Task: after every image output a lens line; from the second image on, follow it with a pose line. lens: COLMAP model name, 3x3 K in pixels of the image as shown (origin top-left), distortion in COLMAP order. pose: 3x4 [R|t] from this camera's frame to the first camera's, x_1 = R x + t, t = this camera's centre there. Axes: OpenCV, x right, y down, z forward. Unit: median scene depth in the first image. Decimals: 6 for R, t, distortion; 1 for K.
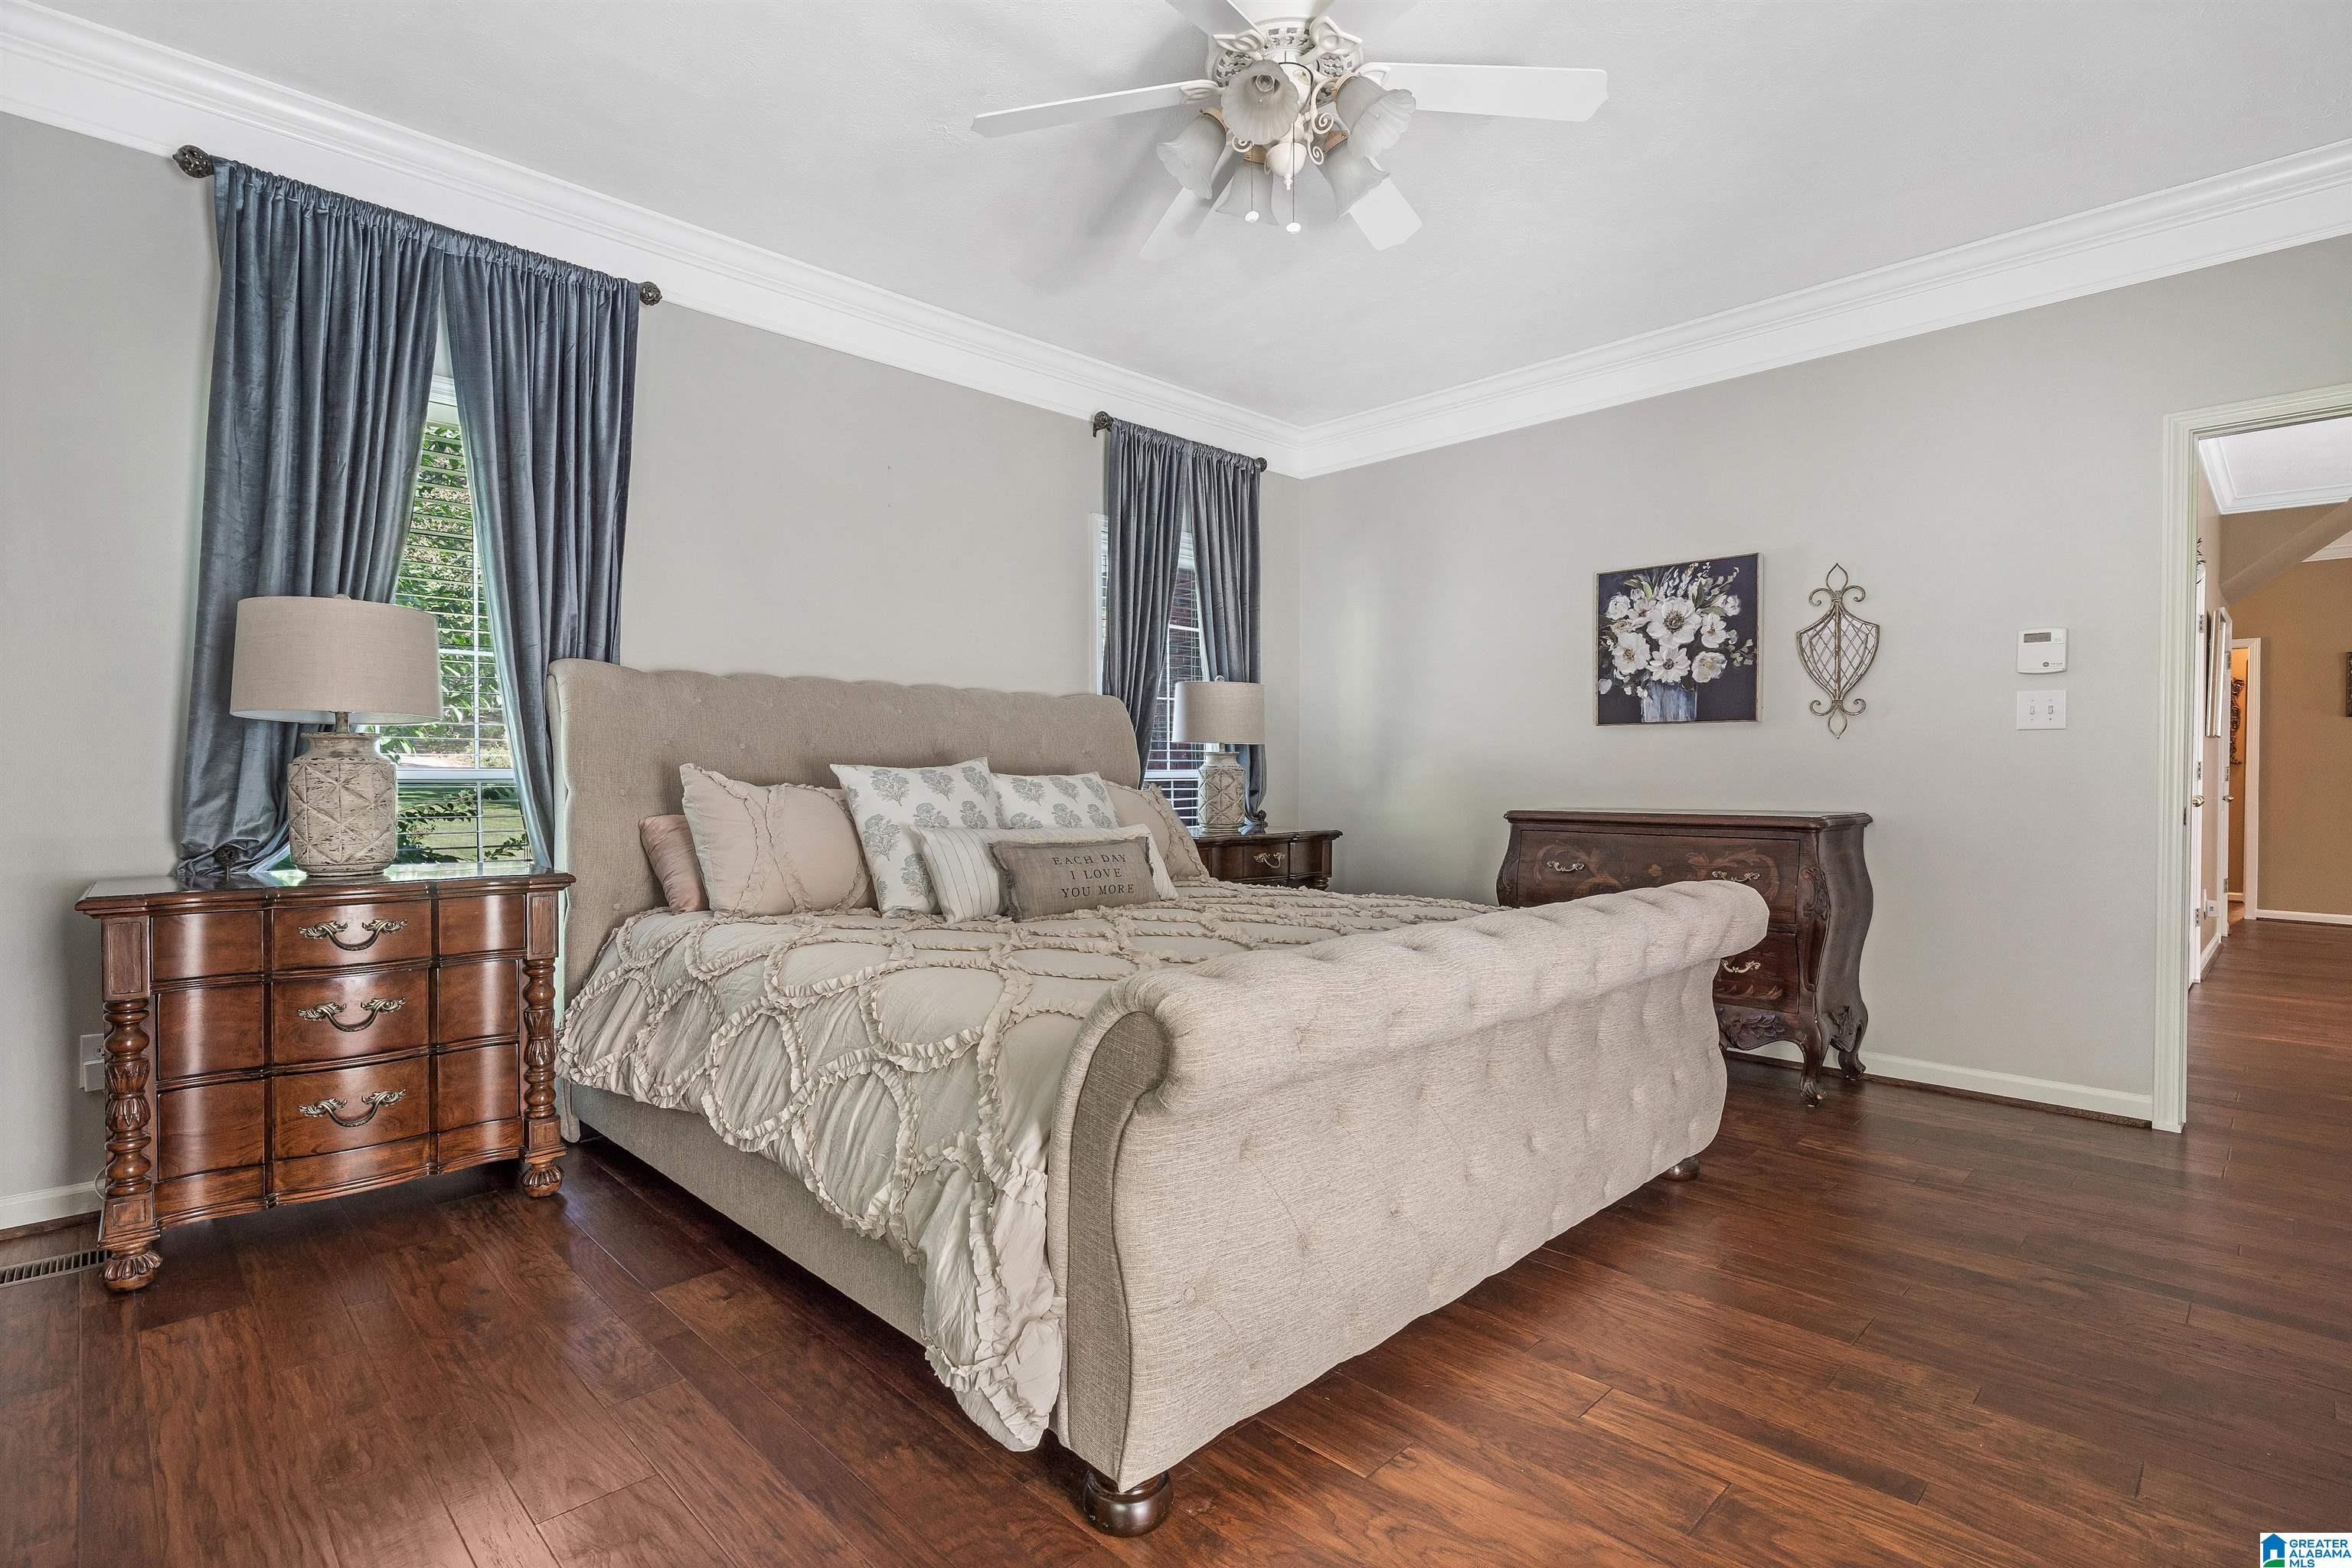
lens RADIAL K [[1138.4, 0, 1176.0], [0, 1138.4, 784.0], [0, 0, 1]] dist [-0.008060, 0.000377]
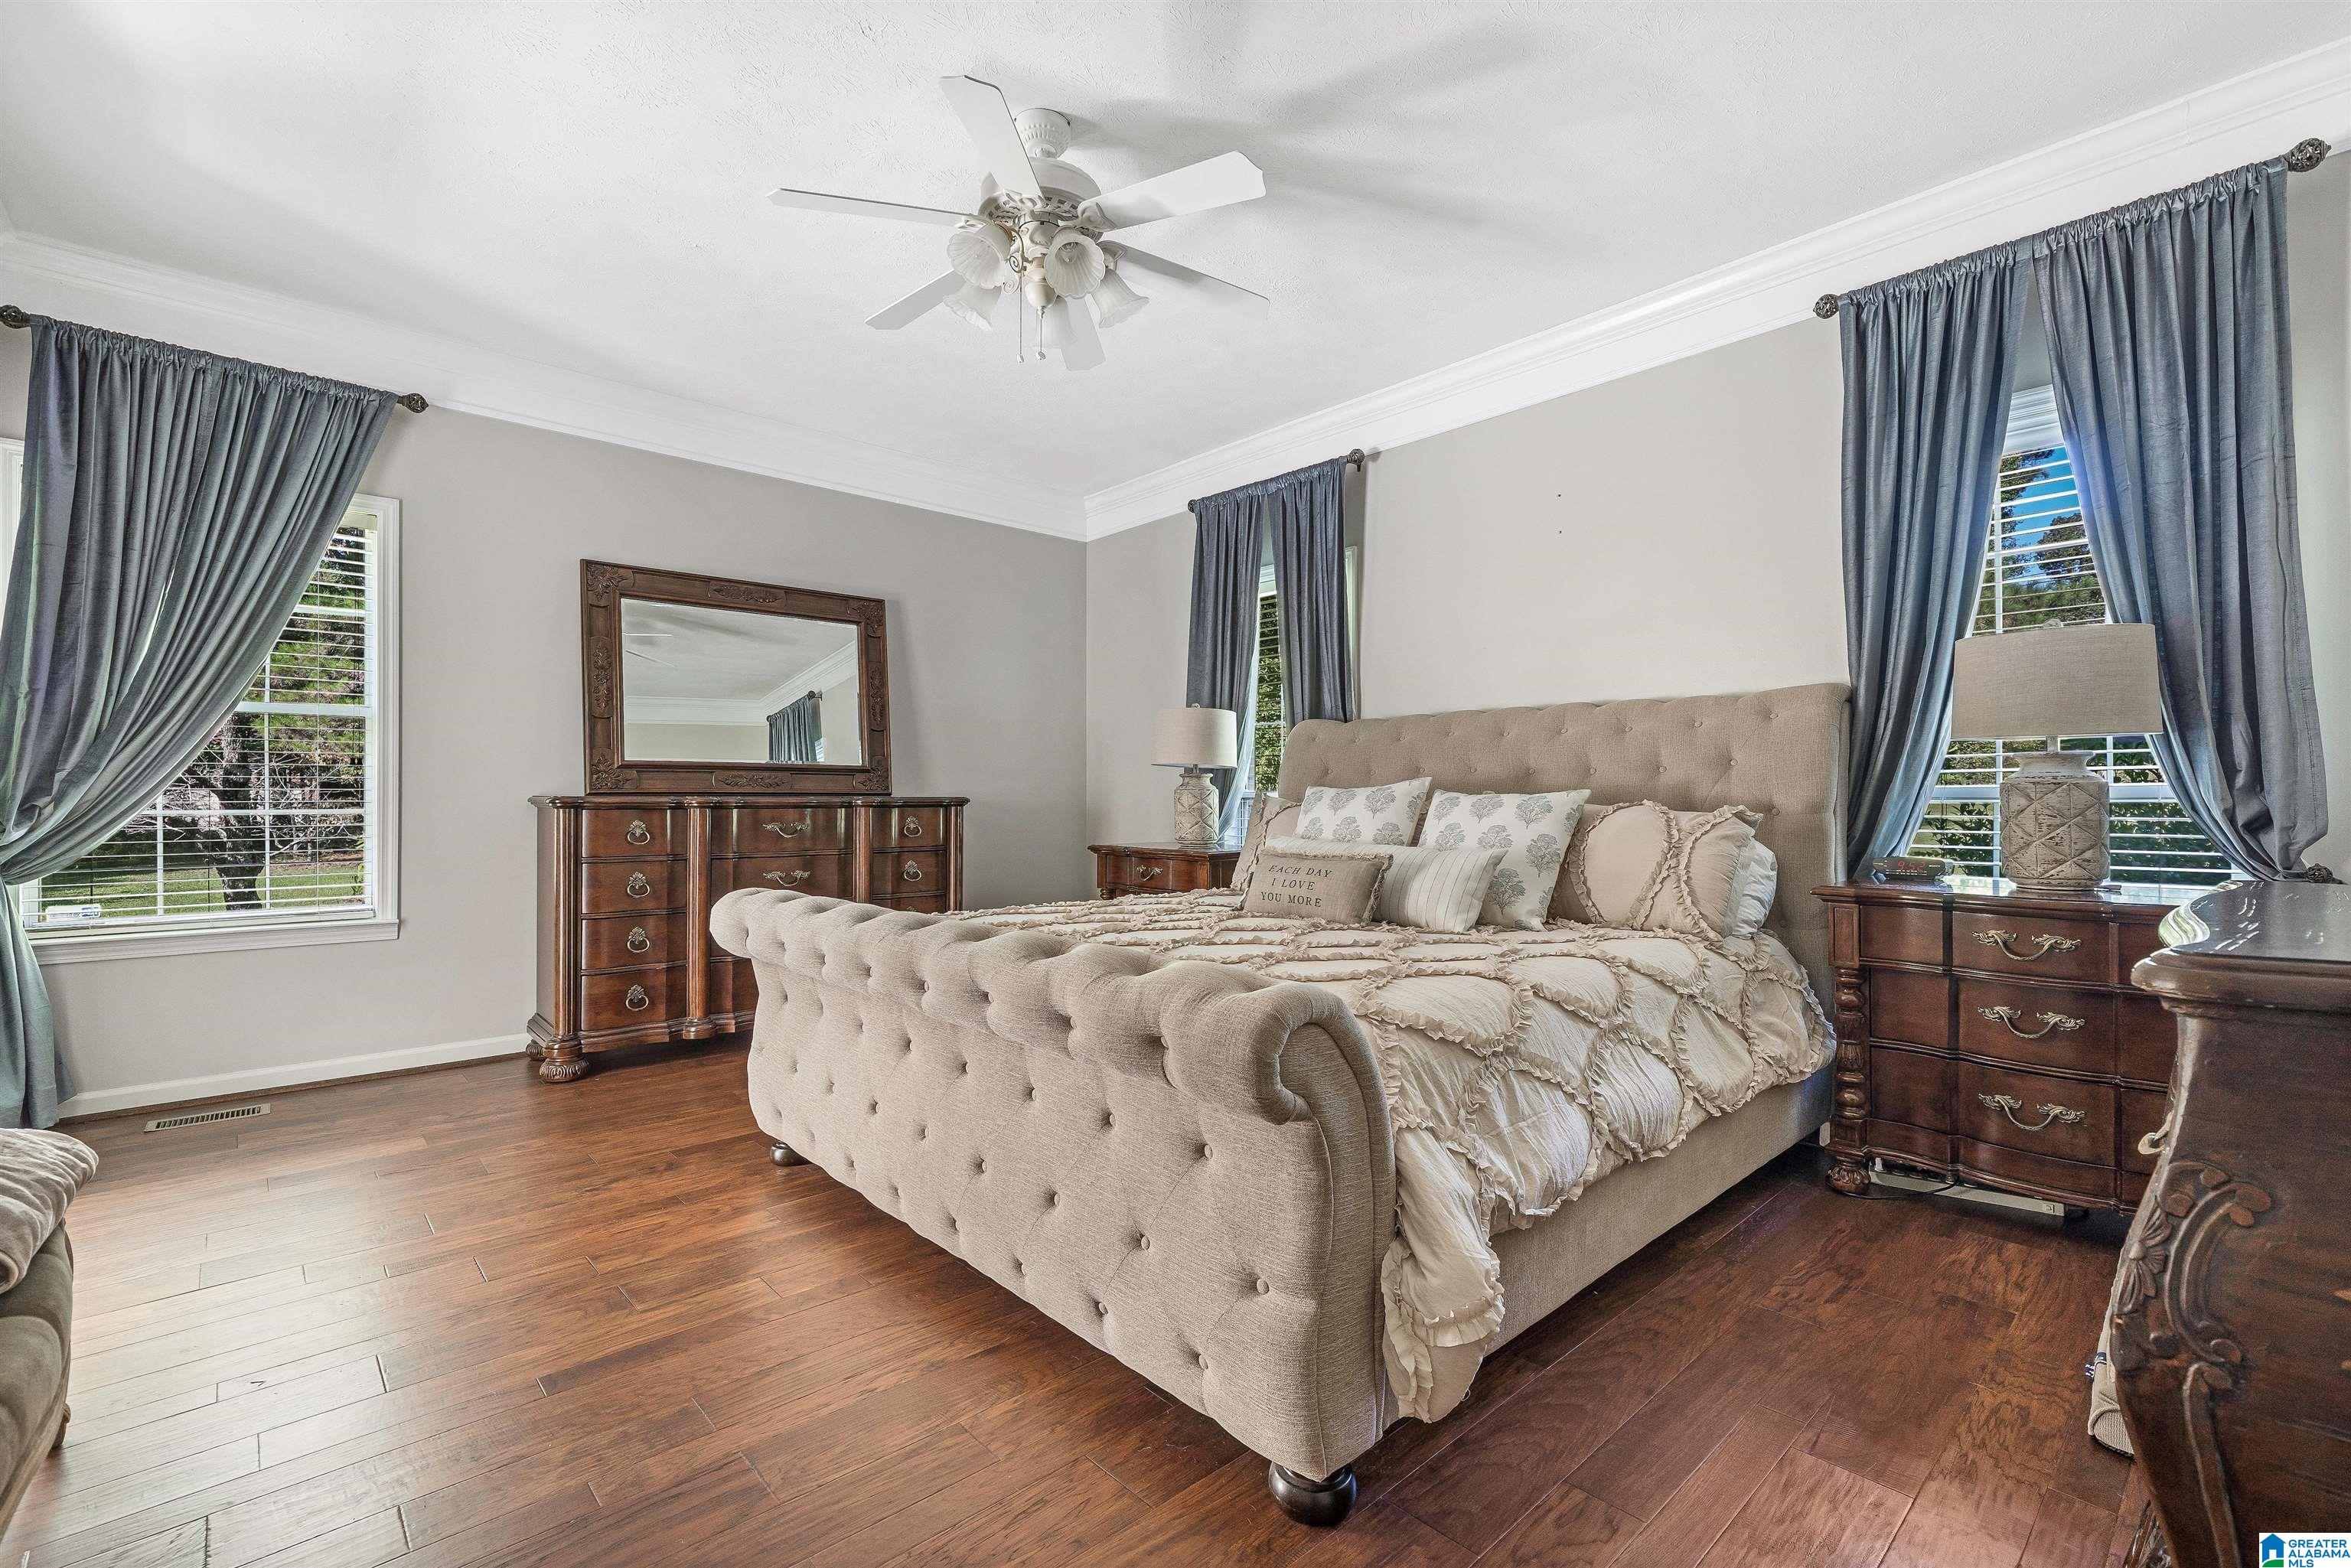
lens RADIAL K [[1030.6, 0, 1166.5], [0, 1030.6, 799.0], [0, 0, 1]] dist [0.004506, 0.000597]
pose [[-0.051383, 0.005043, -0.998666, 0.960704], [-0.002238, 0.999984, 0.005164, -0.011513], [0.998677, 0.002500, -0.051371, 0.955060]]
